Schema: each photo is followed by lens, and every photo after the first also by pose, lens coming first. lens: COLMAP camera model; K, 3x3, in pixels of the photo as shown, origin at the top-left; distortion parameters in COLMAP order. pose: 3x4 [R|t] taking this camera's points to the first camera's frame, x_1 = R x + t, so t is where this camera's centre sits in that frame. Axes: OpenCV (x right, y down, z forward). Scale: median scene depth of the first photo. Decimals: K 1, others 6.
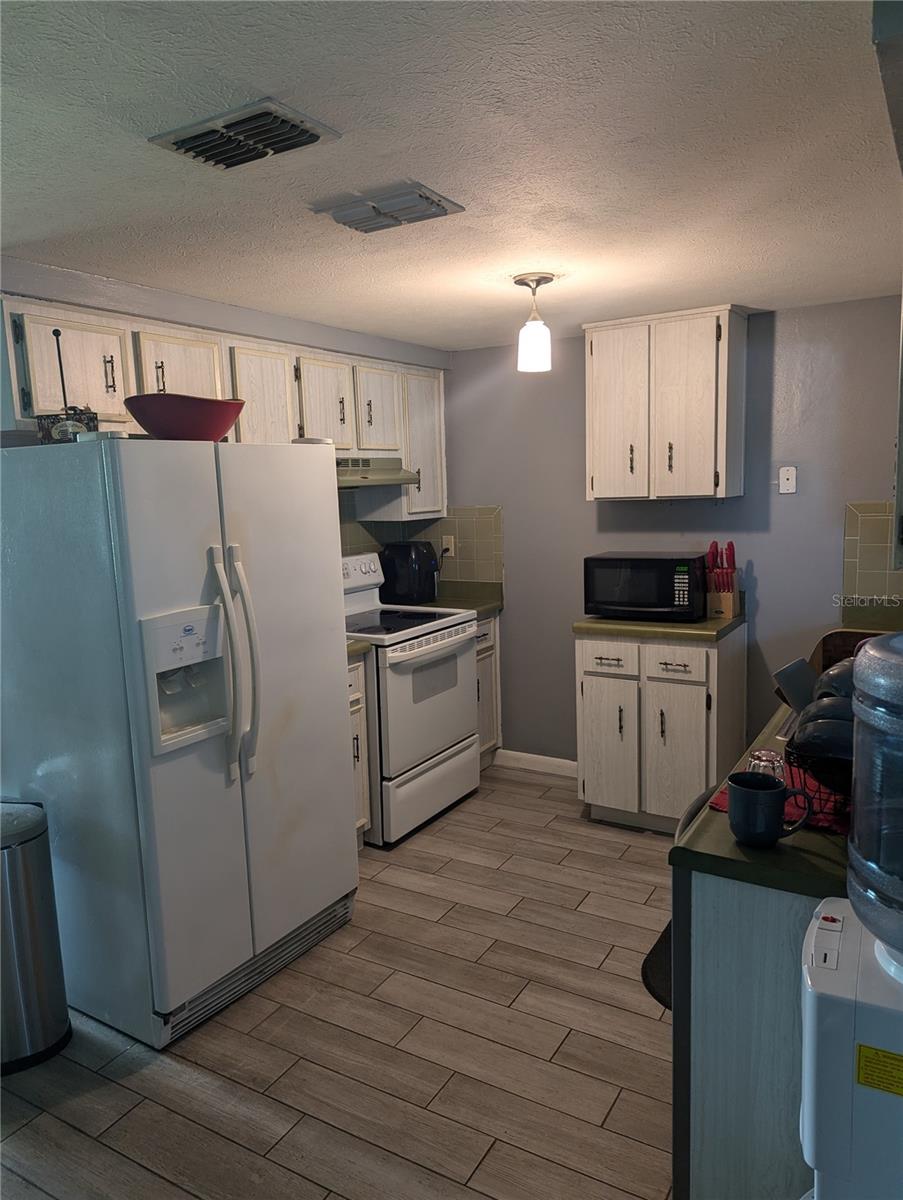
lens RADIAL K [[844.2, 0, 451.5], [0, 844.2, 600.0], [0, 0, 1]] dist [0.100369, -0.091387]
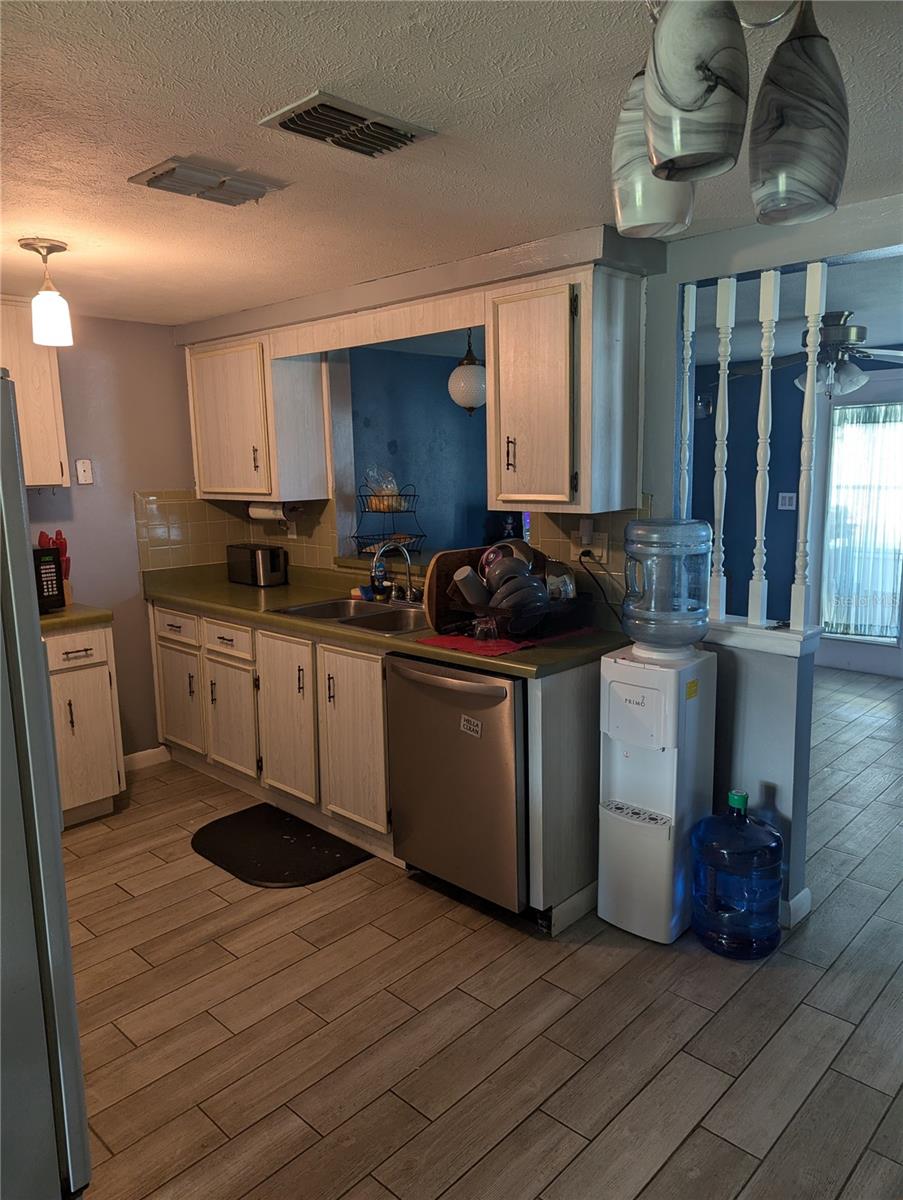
lens RADIAL K [[844.2, 0, 451.5], [0, 844.2, 600.0], [0, 0, 1]] dist [0.100369, -0.091387]
pose [[0.229604, -0.134039, 0.964010, -0.866529], [0.147978, 0.983764, 0.101541, -0.031548], [-0.961969, 0.119338, 0.245711, 0.448495]]
